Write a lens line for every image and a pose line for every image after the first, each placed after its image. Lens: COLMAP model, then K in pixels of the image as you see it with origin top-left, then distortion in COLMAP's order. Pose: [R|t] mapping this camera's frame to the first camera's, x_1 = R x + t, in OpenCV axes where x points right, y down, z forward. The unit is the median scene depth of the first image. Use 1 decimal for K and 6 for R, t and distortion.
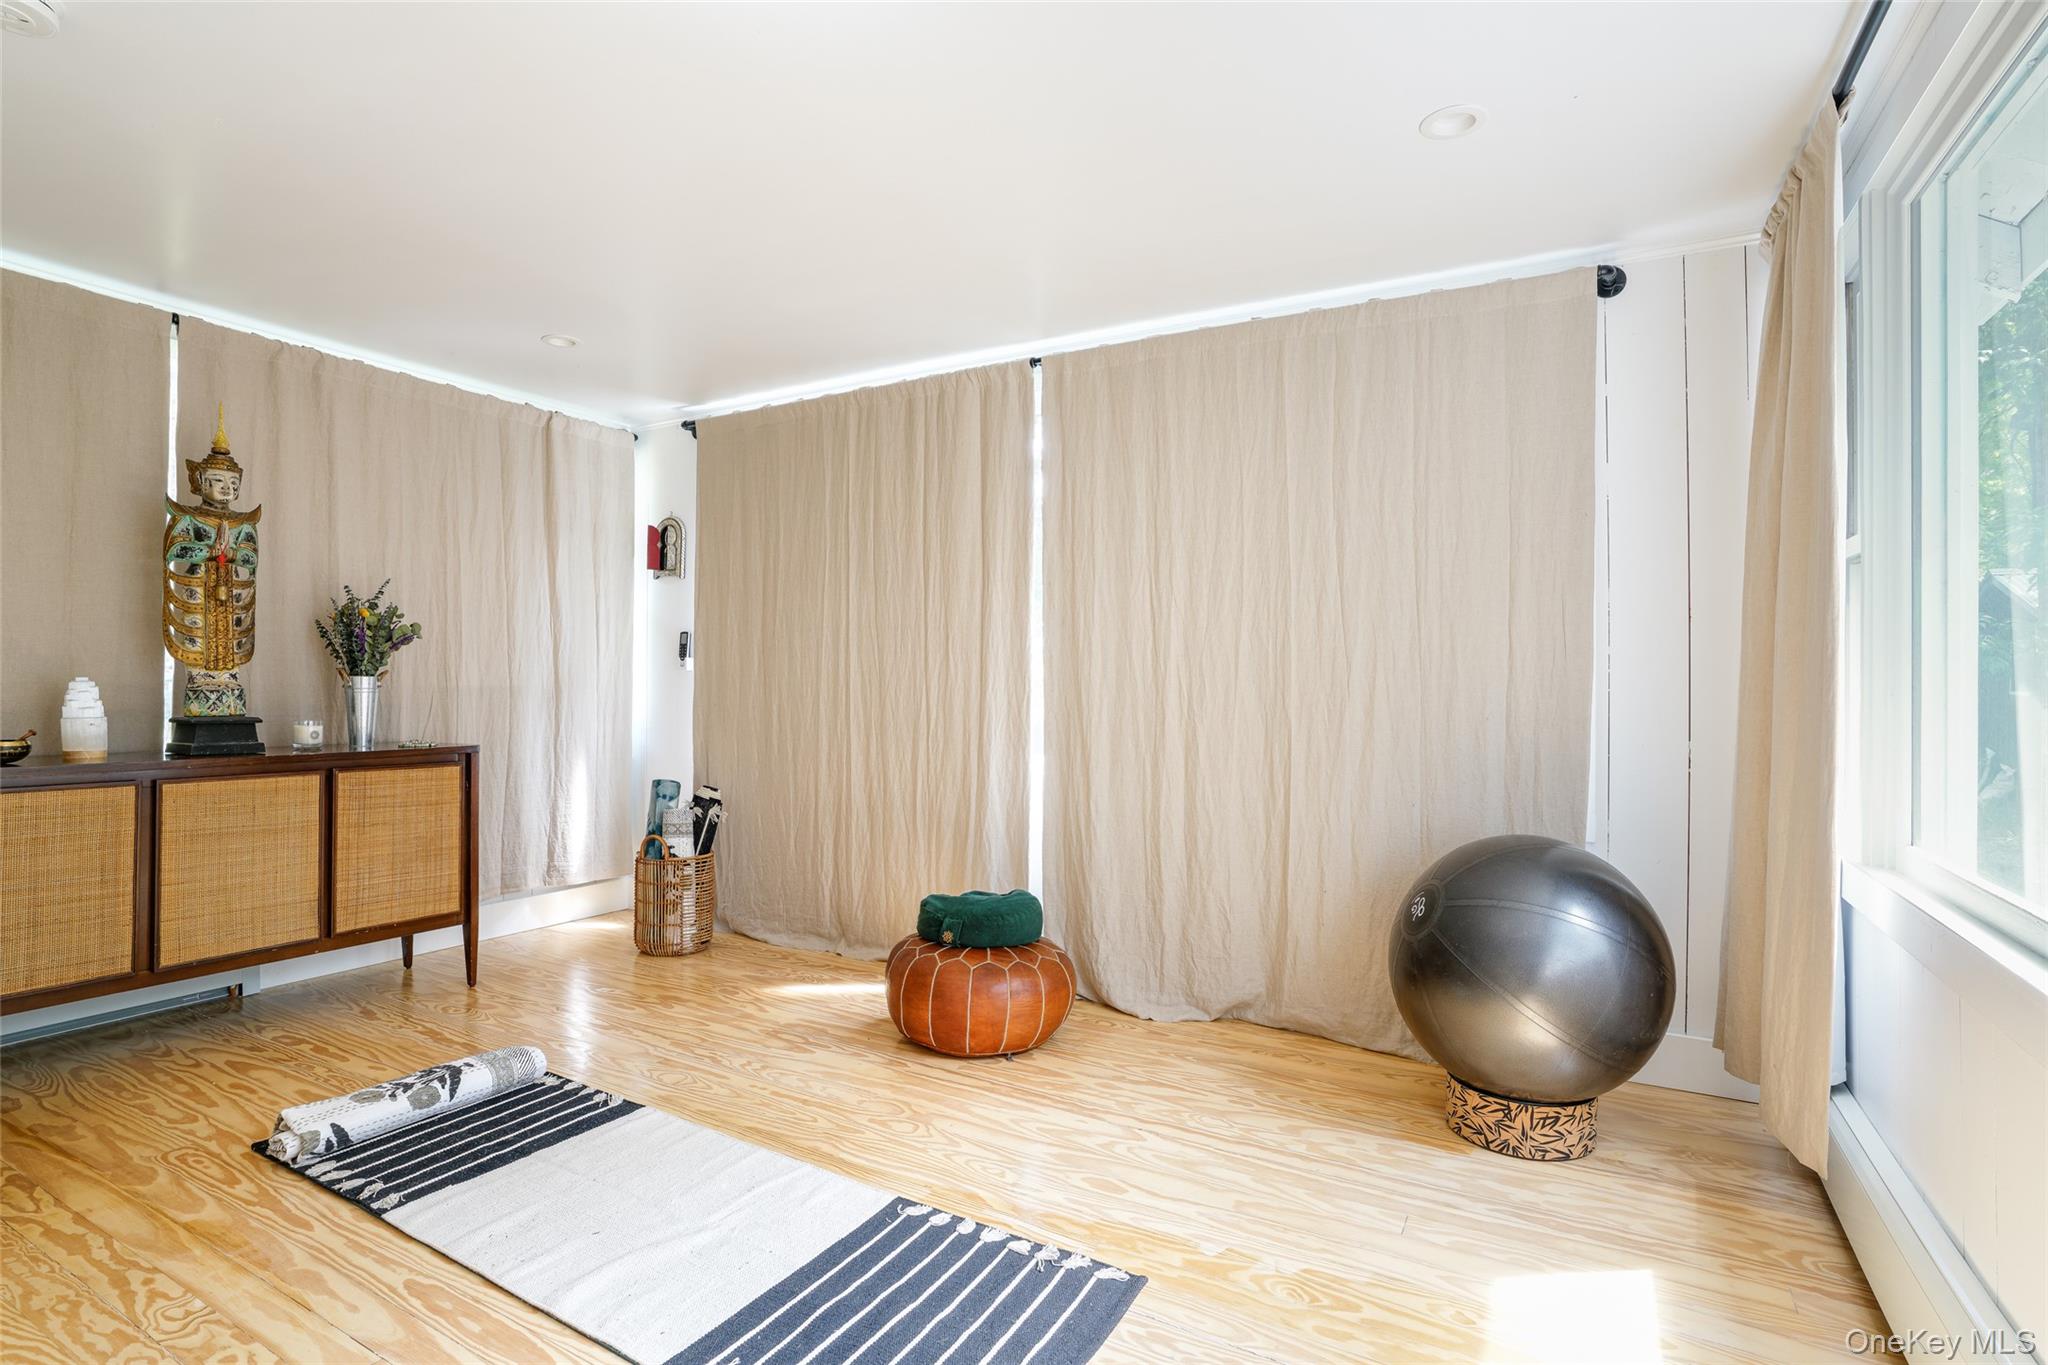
lens RADIAL K [[952.3, 0, 1026.2], [0, 952.3, 682.2], [0, 0, 1]] dist [-0.015931, 0.000338]
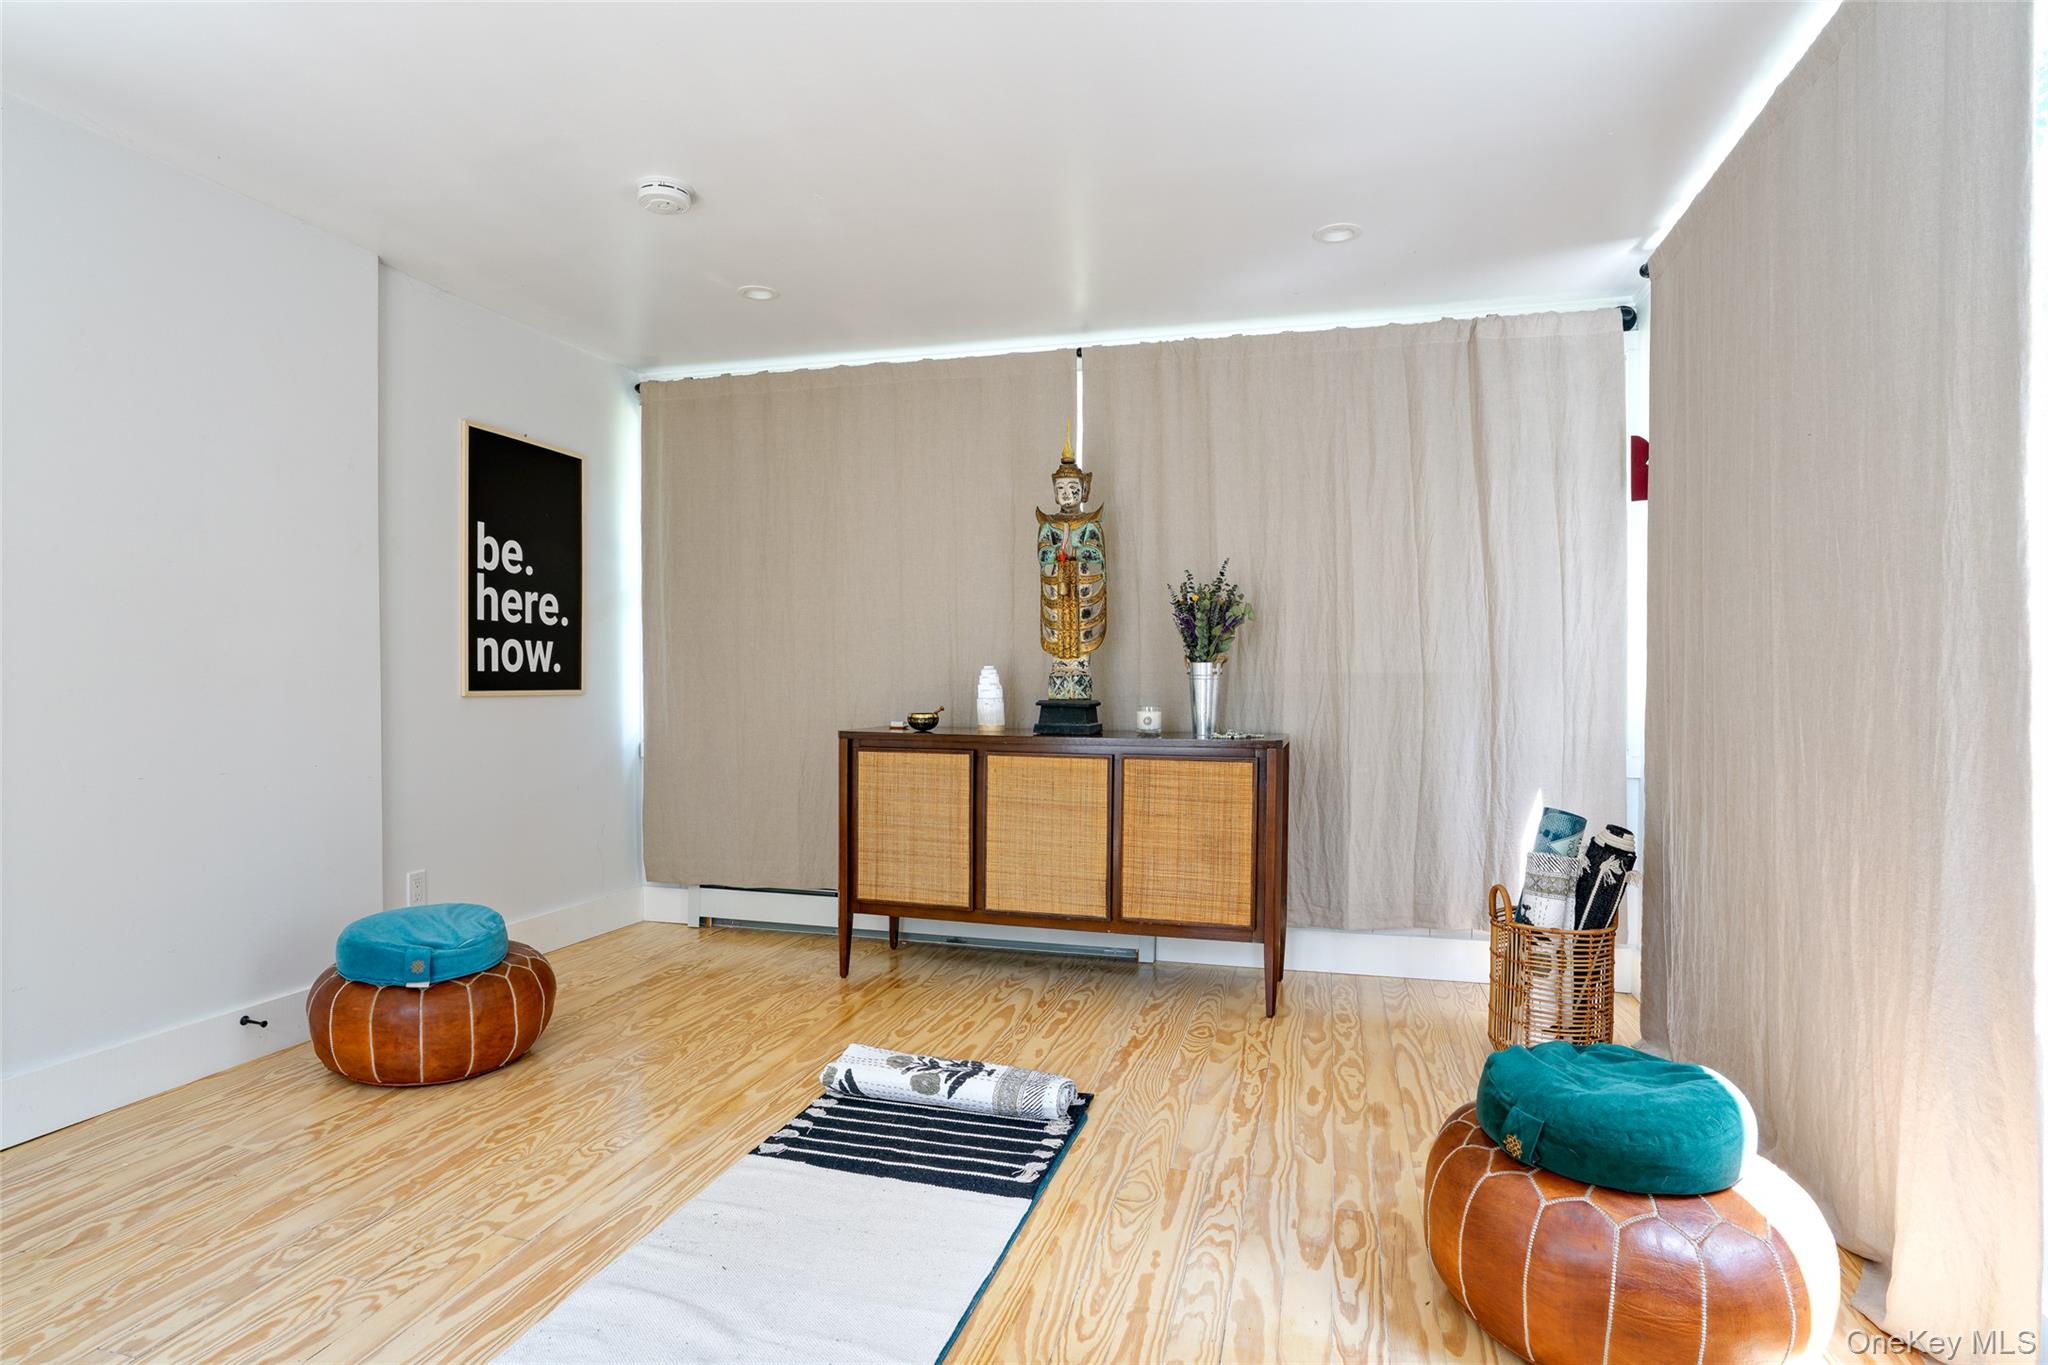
lens RADIAL K [[1090.7, 0, 1027.9], [0, 1090.7, 684.8], [0, 0, 1]] dist [-0.048063, 0.000990]
pose [[0.259946, 0.003855, -0.965616, 0.365987], [0.003688, 0.999981, 0.004985, 0.011529], [0.965616, -0.004857, 0.259926, 0.604497]]
